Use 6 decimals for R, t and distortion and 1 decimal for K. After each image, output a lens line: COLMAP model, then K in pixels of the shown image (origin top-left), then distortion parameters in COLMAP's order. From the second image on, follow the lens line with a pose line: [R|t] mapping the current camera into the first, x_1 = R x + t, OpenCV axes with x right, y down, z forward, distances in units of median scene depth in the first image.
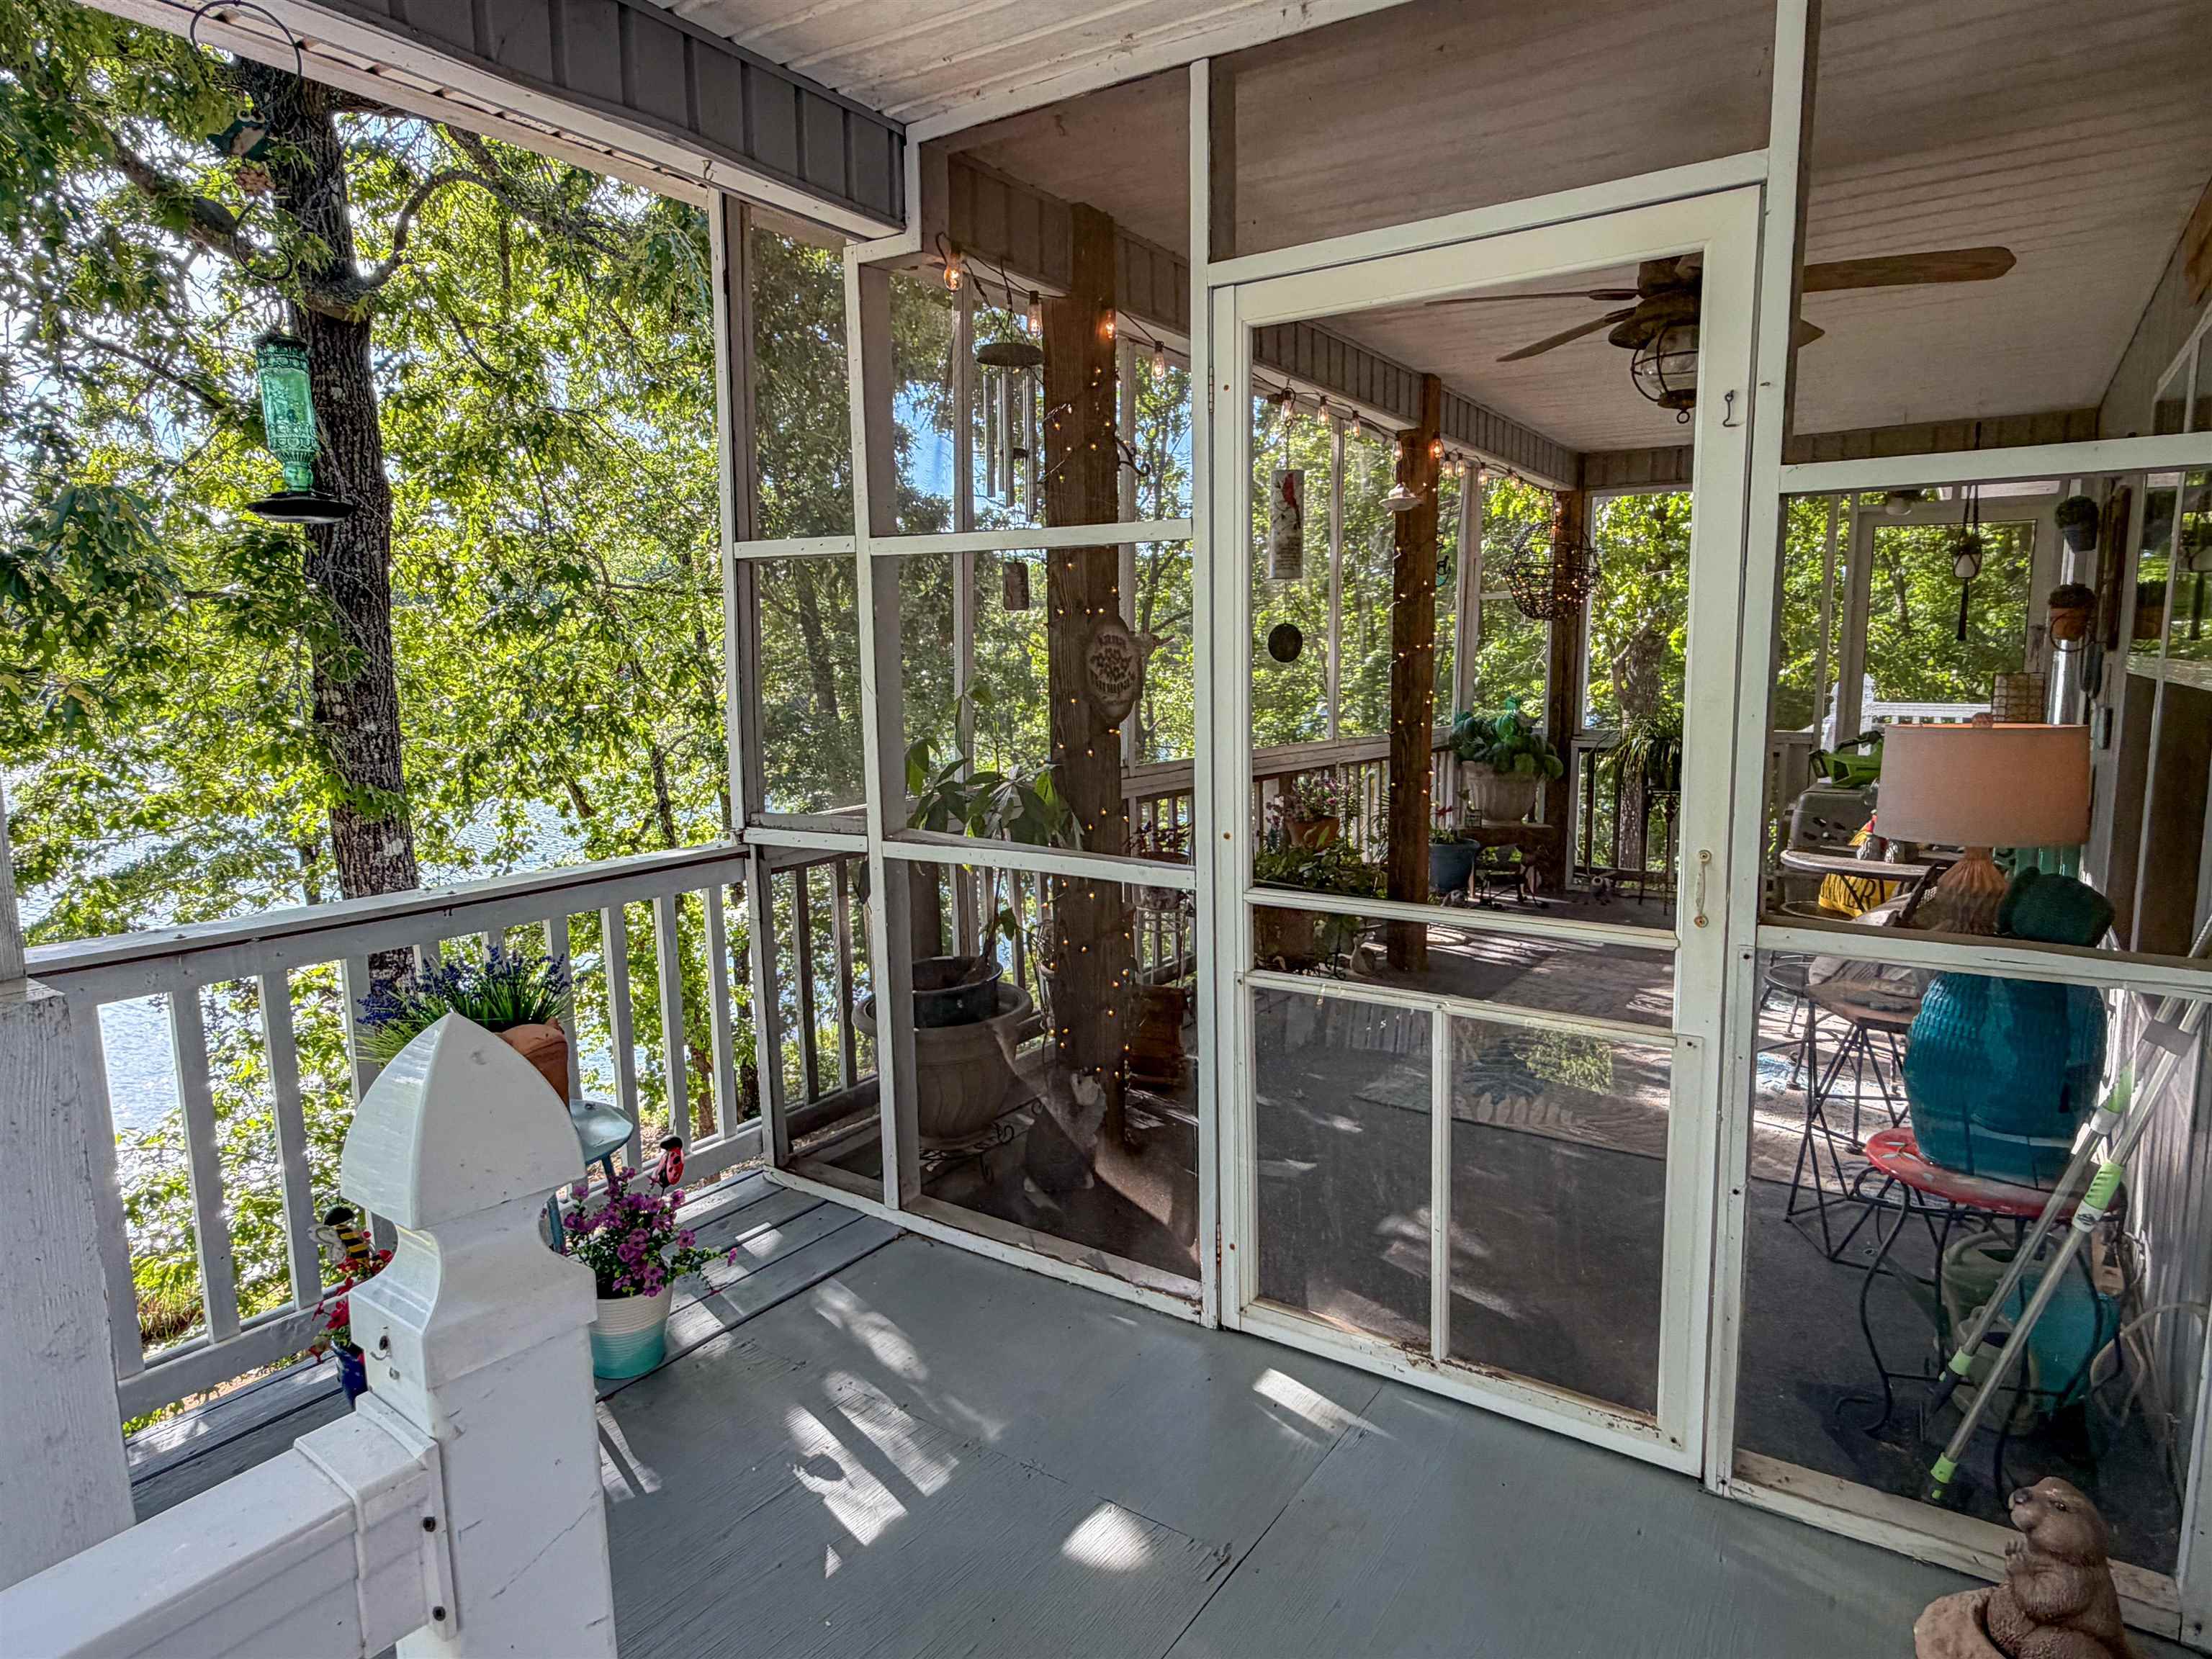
lens RADIAL K [[1276.9, 0, 1106.0], [0, 1276.9, 829.5], [0, 0, 1]] dist [0.001913, 0.001614]
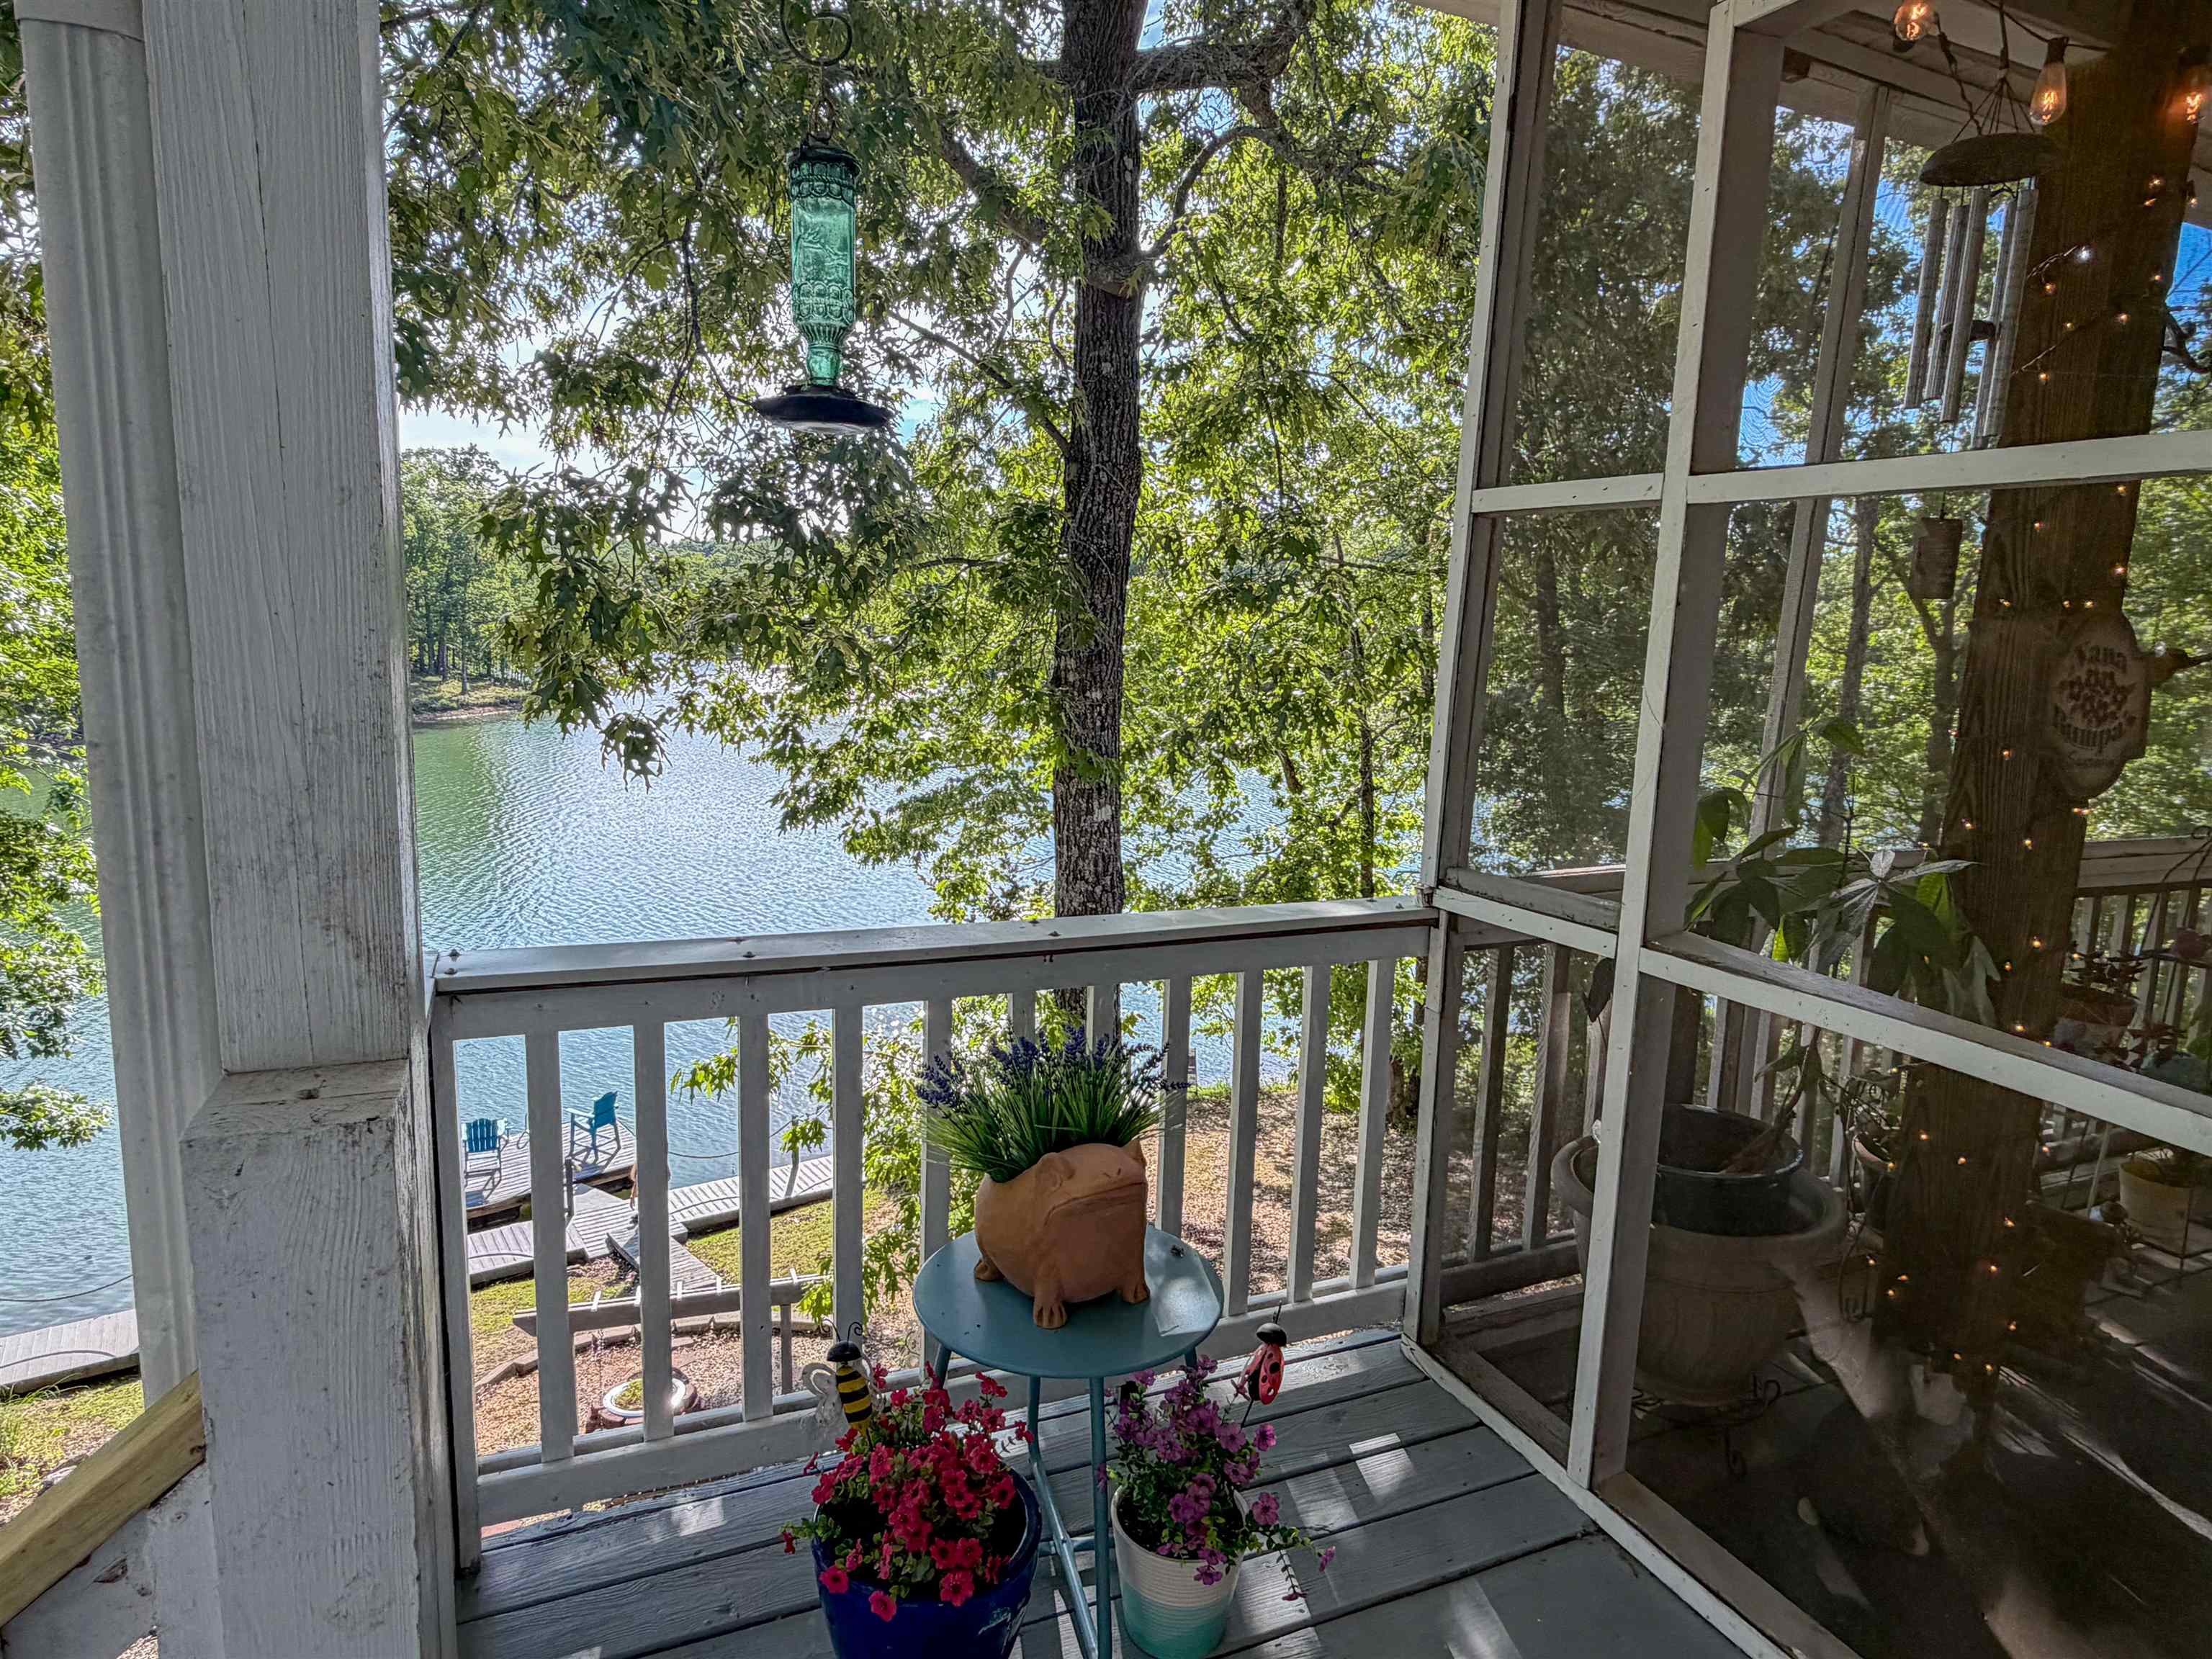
lens RADIAL K [[1271.7, 0, 1093.7], [0, 1271.7, 831.7], [0, 0, 1]] dist [0.002936, -0.000659]
pose [[0.846992, 0.126519, -0.516331, -0.036078], [-0.118969, 0.991744, 0.047854, -0.020147], [0.518123, 0.020895, 0.855051, 0.128688]]
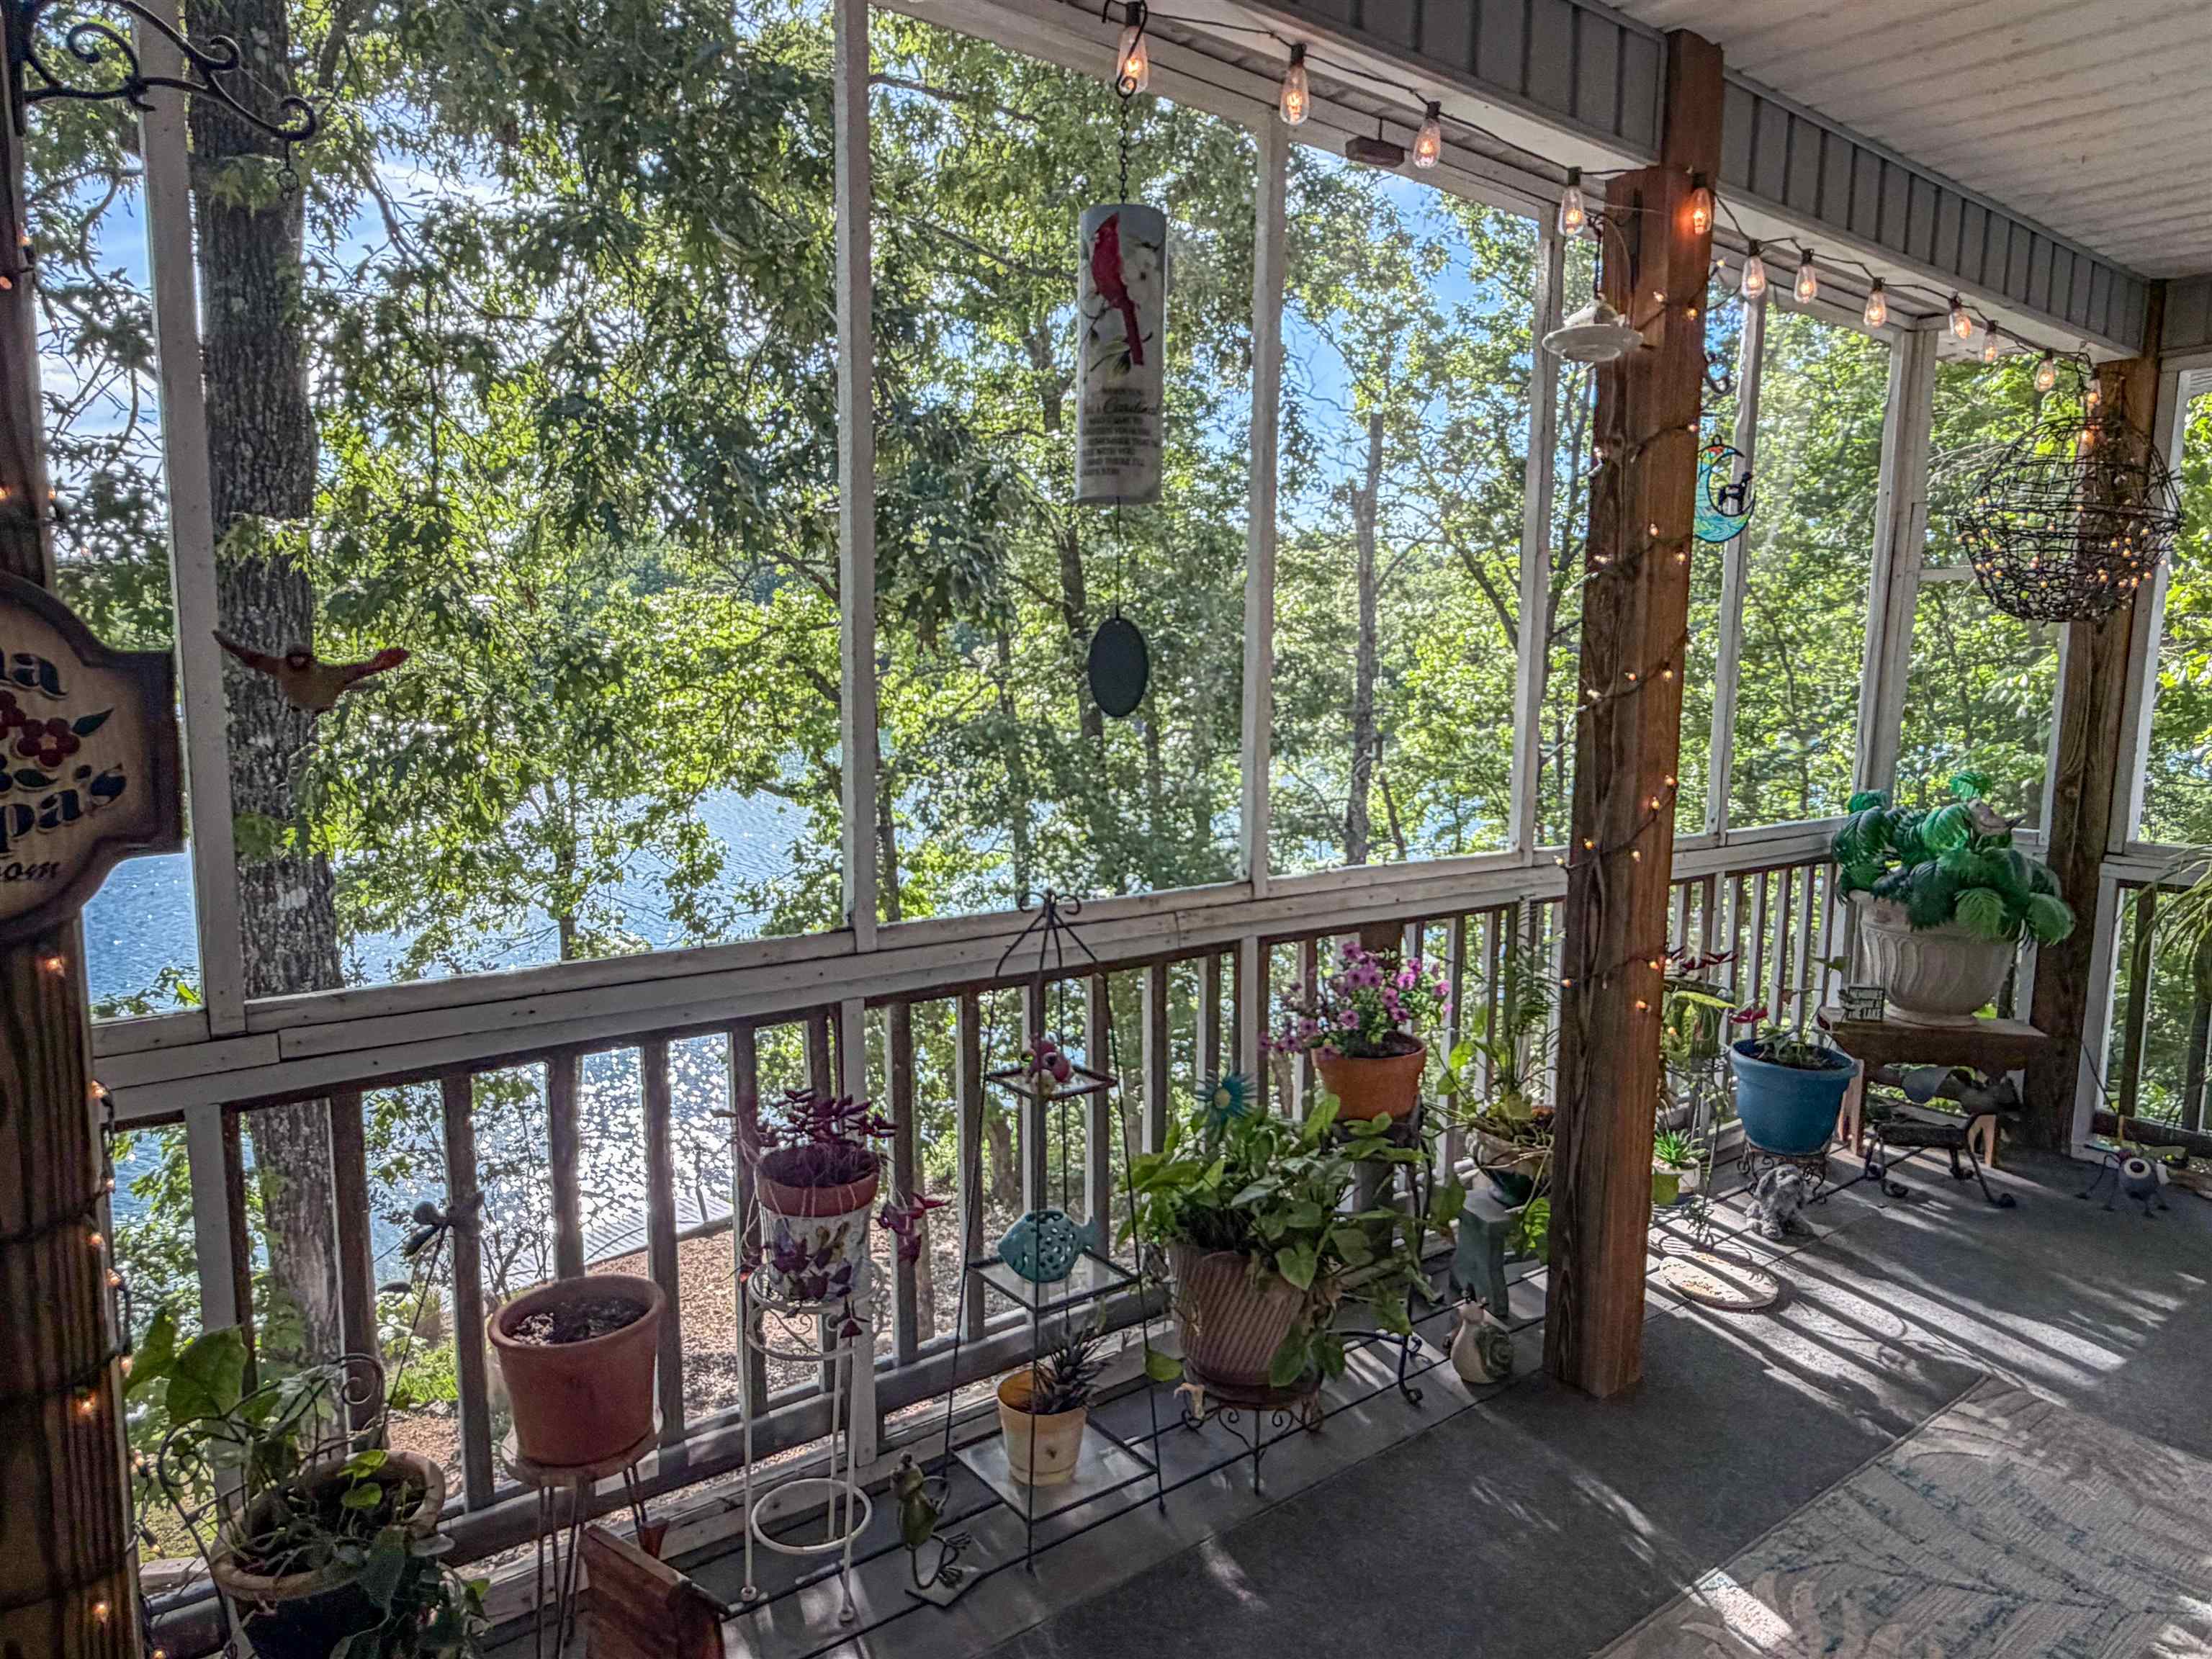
lens RADIAL K [[1400.7, 0, 1099.7], [0, 1400.7, 832.5], [0, 0, 1]] dist [0.005875, 0.000872]
pose [[0.948823, 0.060983, -0.309866, 0.163860], [-0.063636, 0.997972, 0.001549, -0.058315], [0.309332, 0.018249, 0.950779, 0.359581]]
